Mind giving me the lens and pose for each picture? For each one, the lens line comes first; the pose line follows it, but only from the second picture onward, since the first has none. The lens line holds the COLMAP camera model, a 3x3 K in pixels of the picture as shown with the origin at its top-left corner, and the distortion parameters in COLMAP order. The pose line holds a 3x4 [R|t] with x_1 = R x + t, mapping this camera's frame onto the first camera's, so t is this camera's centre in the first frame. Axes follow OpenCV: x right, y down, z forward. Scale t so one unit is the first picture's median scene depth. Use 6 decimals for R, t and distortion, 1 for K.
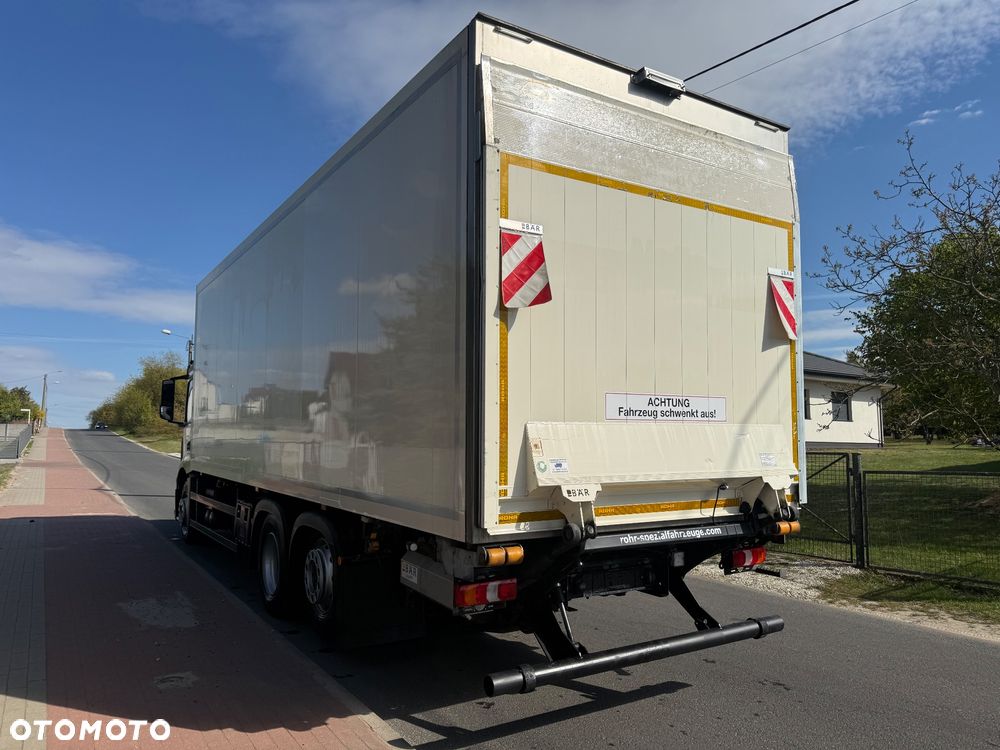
lens RADIAL K [[703.8, 0, 498.6], [0, 703.8, 372.6], [0, 0, 1]] dist [0.064228, -0.046887]
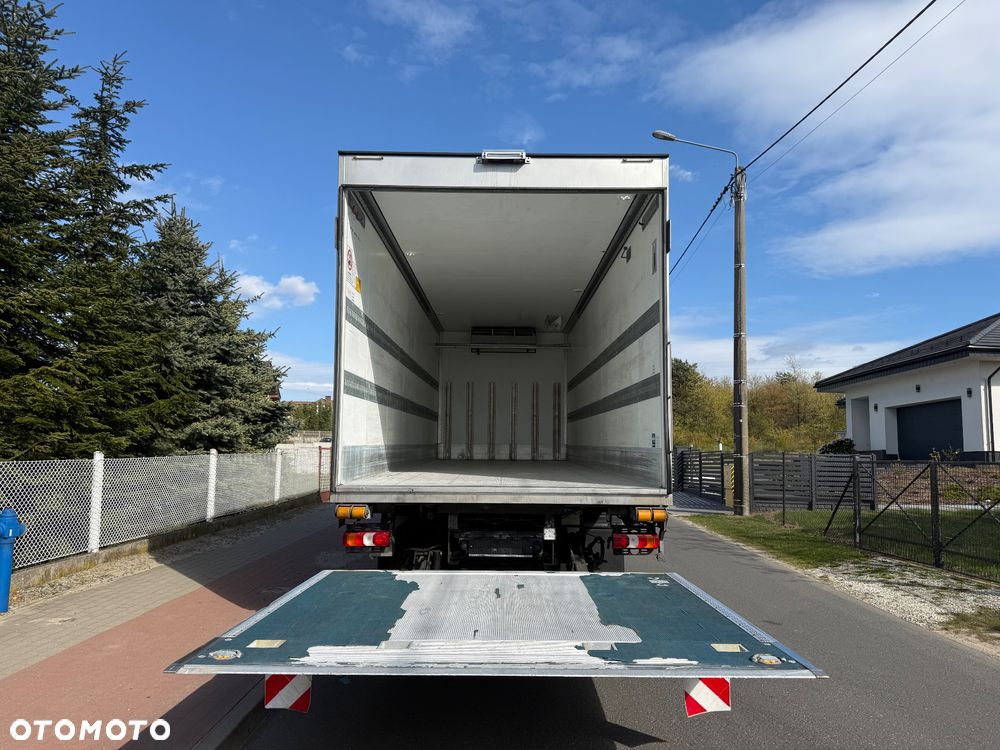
lens RADIAL K [[703.8, 0, 505.2], [0, 703.8, 373.9], [0, 0, 1]] dist [0.064228, -0.046887]
pose [[0.848140, -0.048725, -0.527527, 0.915023], [0.039613, 0.998807, -0.028565, 0.020503], [0.528289, 0.003330, 0.849058, -0.079415]]
